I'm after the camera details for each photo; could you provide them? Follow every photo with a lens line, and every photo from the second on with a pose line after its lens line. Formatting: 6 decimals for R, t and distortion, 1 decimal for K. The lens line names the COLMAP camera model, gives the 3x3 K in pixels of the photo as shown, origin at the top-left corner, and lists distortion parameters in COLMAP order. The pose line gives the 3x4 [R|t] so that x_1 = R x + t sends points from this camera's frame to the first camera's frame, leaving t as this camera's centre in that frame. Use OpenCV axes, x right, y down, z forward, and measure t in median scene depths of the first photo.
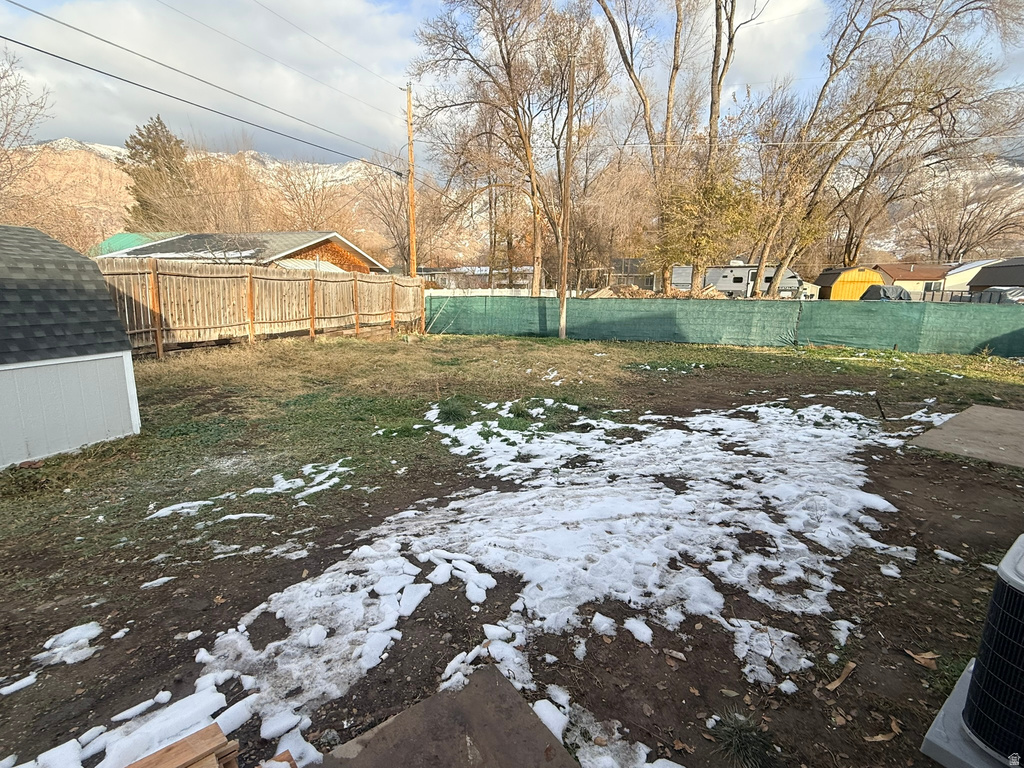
lens RADIAL K [[472.4, 0, 512.4], [0, 472.4, 380.4], [0, 0, 1]] dist [0.001968, -0.001789]
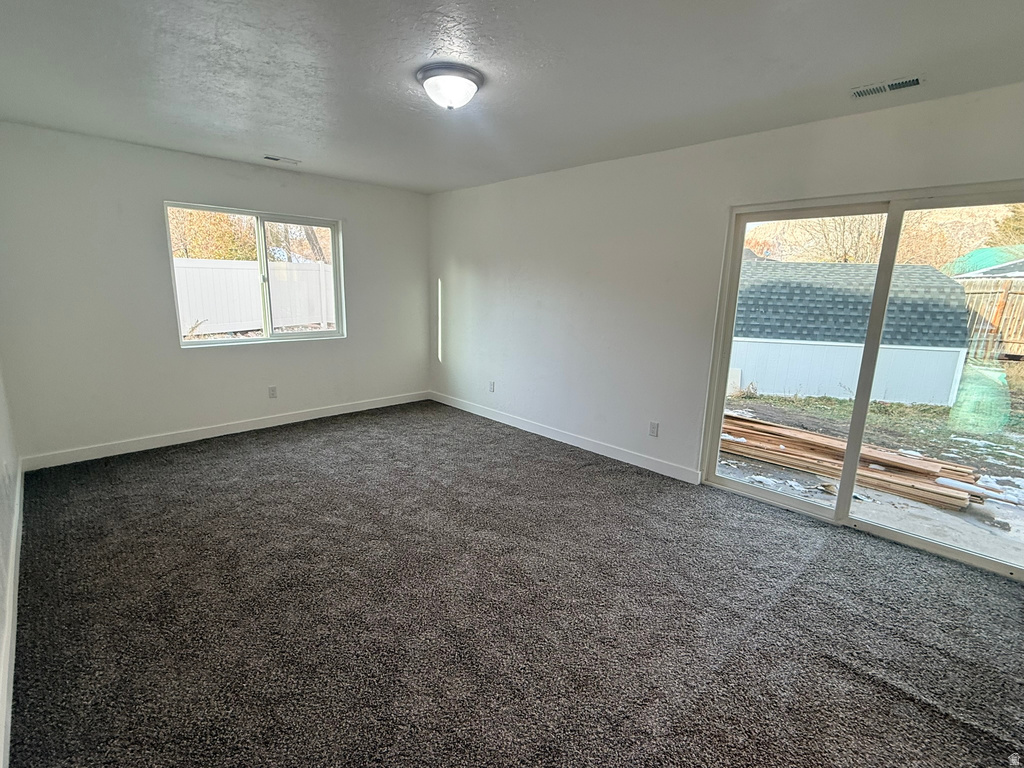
lens RADIAL K [[472.4, 0, 510.4], [0, 472.4, 384.0], [0, 0, 1]] dist [0.001968, -0.001789]
pose [[0.138714, 0.194978, -0.970949, 0.225951], [-0.215859, 0.962807, 0.162504, 0.059118], [0.966521, 0.187046, 0.175642, -0.312923]]
